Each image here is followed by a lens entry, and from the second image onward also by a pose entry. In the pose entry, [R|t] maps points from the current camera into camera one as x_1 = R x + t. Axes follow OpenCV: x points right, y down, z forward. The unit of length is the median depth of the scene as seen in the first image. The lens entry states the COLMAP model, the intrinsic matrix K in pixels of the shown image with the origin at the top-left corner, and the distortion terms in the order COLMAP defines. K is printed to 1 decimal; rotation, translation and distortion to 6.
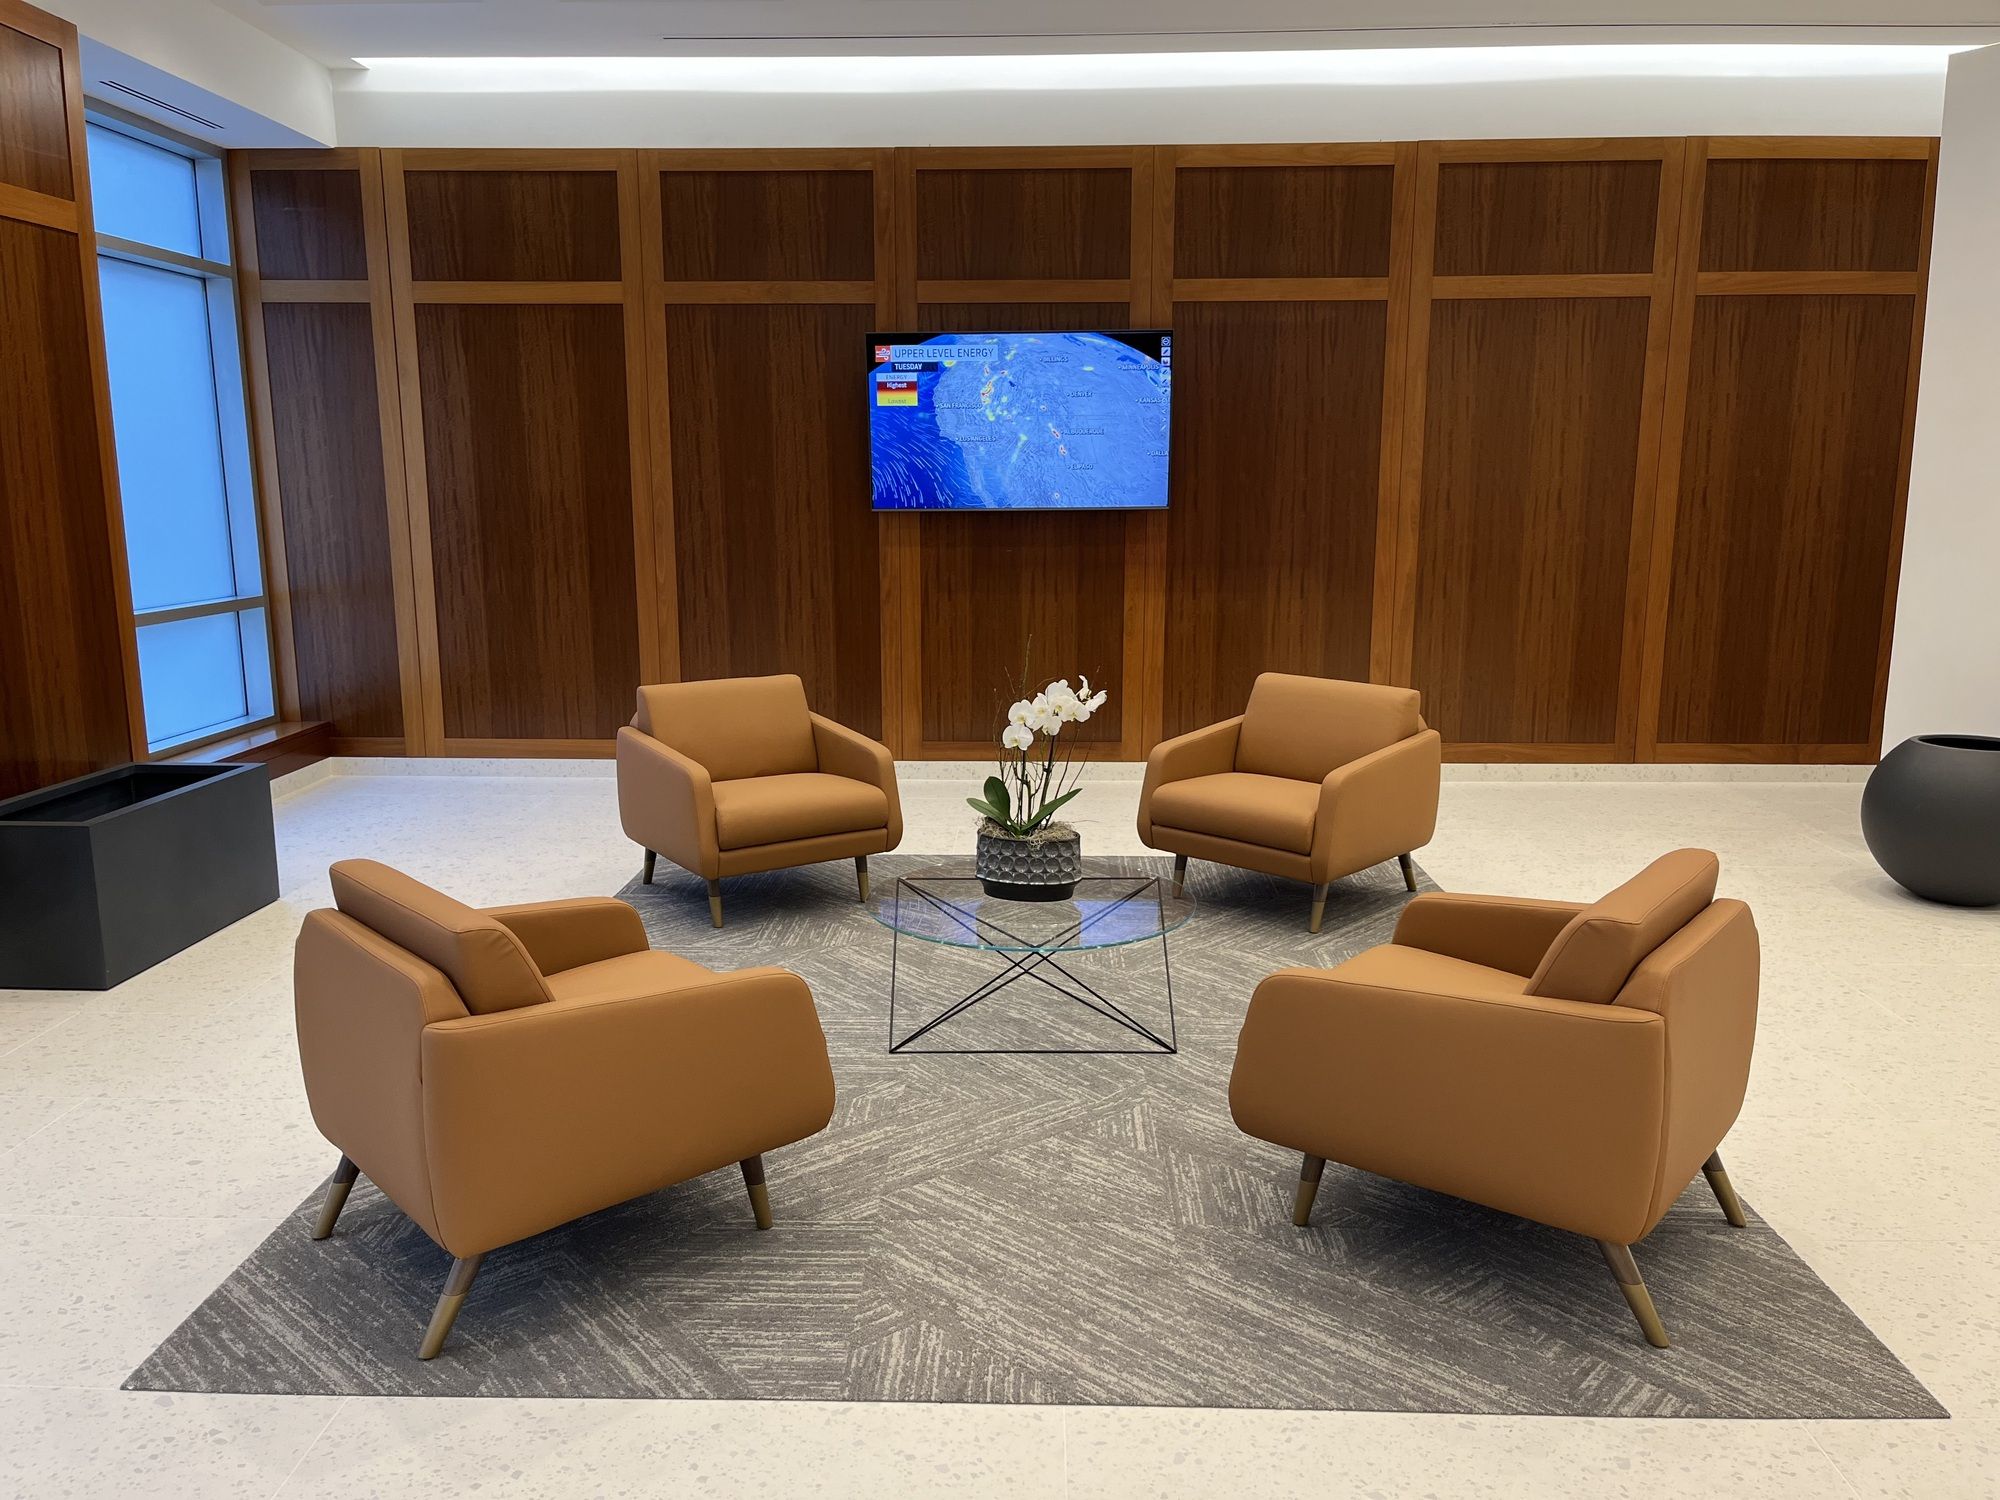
lens RADIAL K [[1663.7, 0, 1000.0], [0, 1663.7, 750.0], [0, 0, 1]] dist [0.058122, 0.003021]
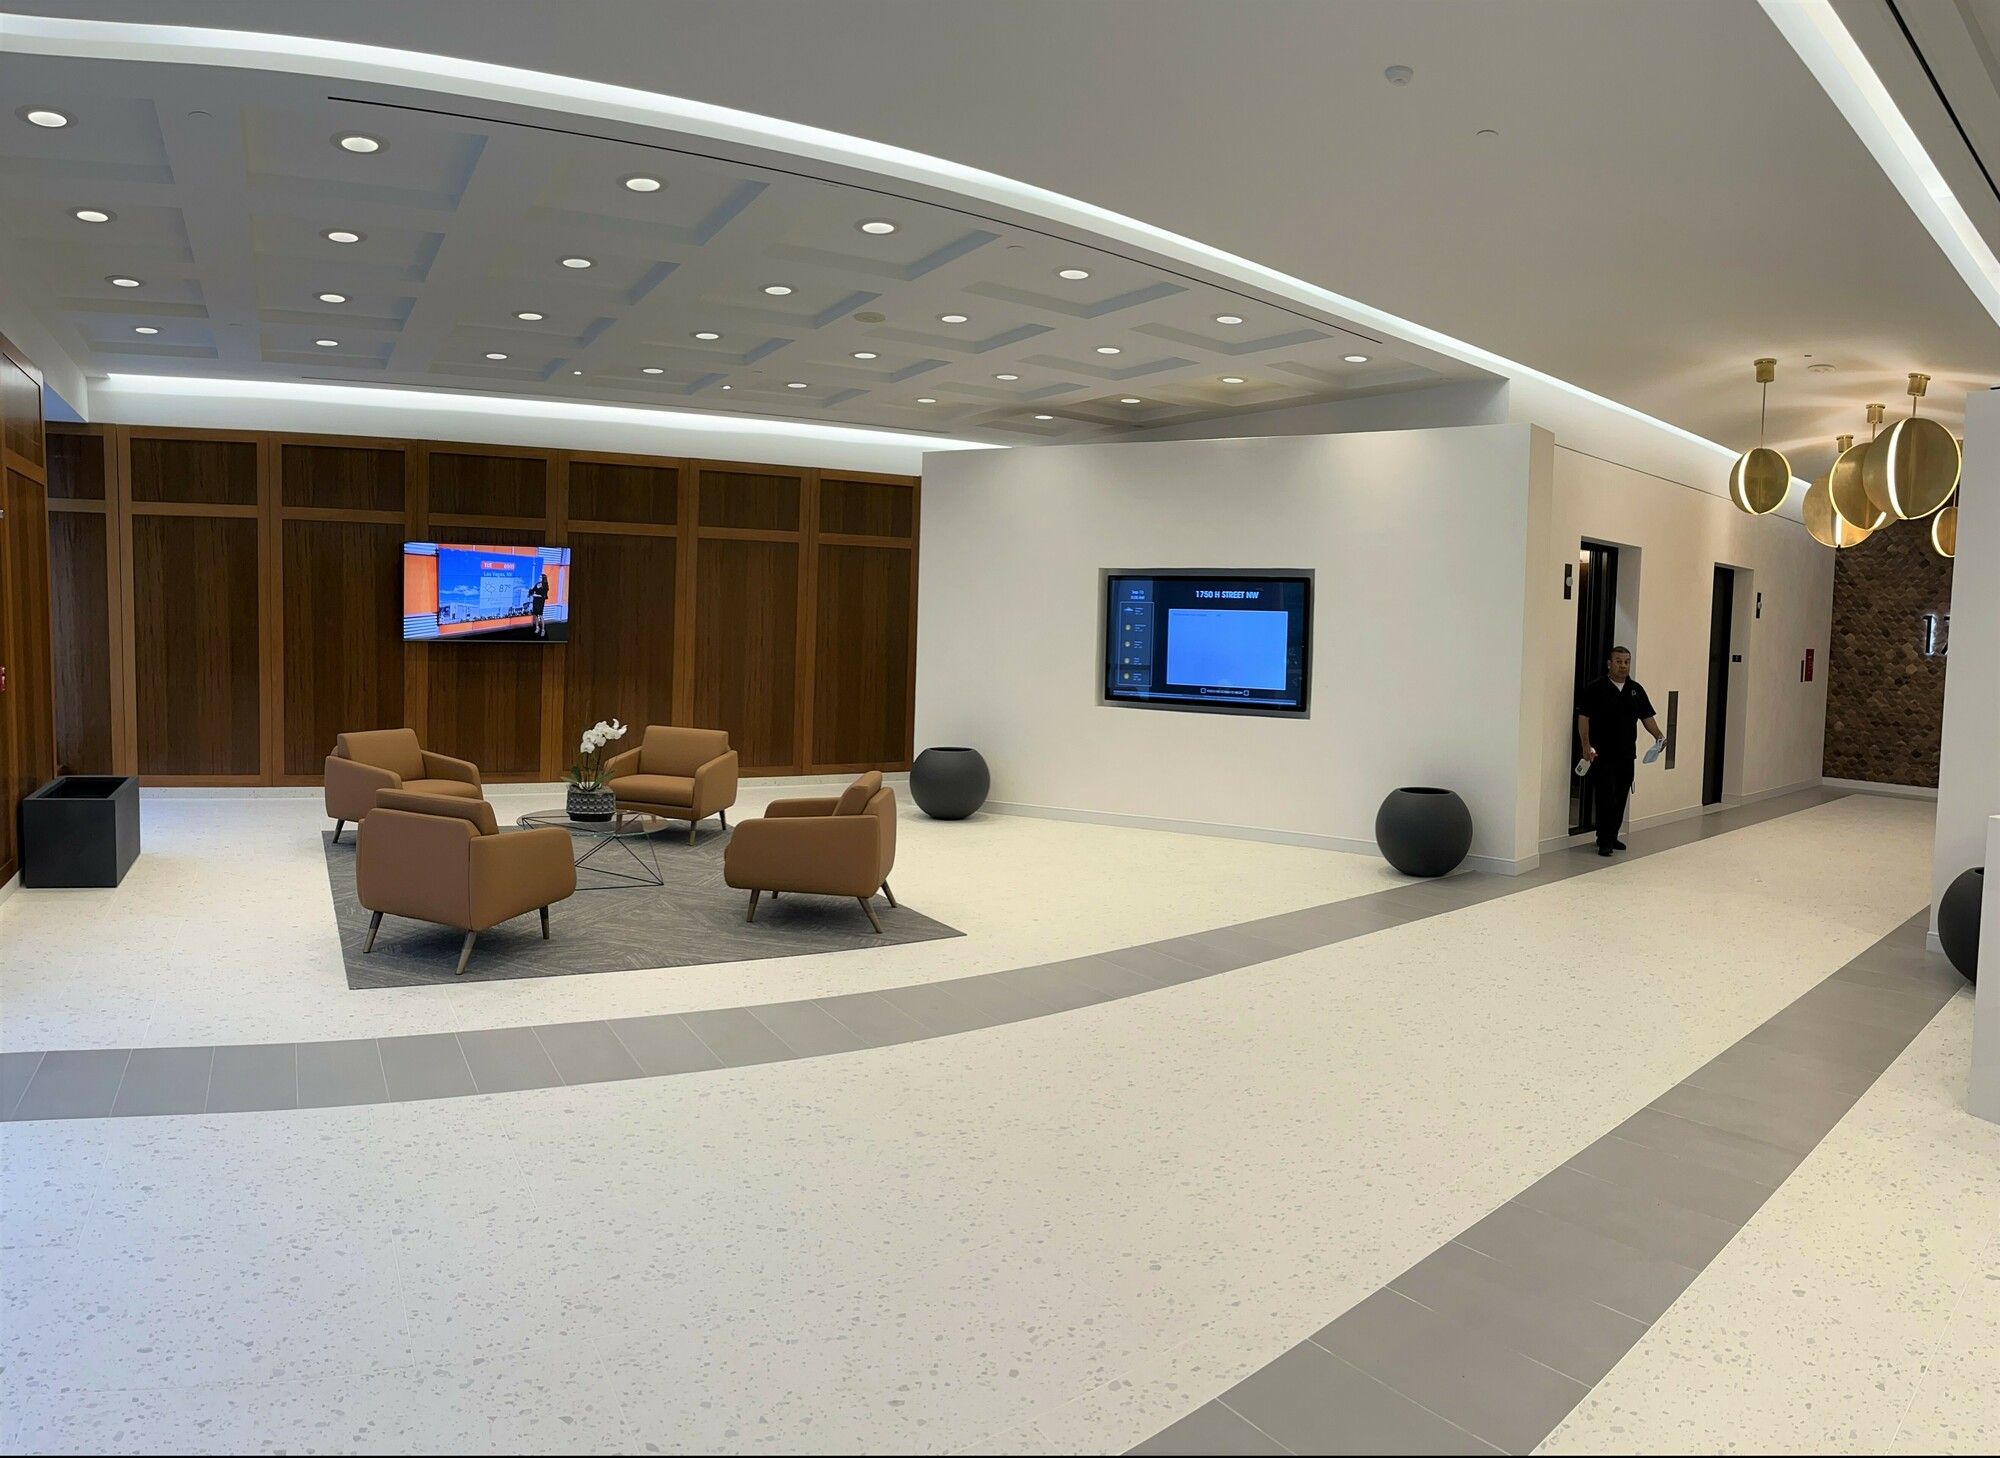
lens RADIAL K [[1735.9, 0, 1000.0], [0, 1735.9, 729.0], [0, 0, 1]] dist [-0.003485, -0.004110]
pose [[0.840530, -0.010456, 0.541664, -0.553044], [0.058156, 0.995778, -0.071021, 0.116650], [-0.538634, 0.091196, 0.837590, -0.869845]]
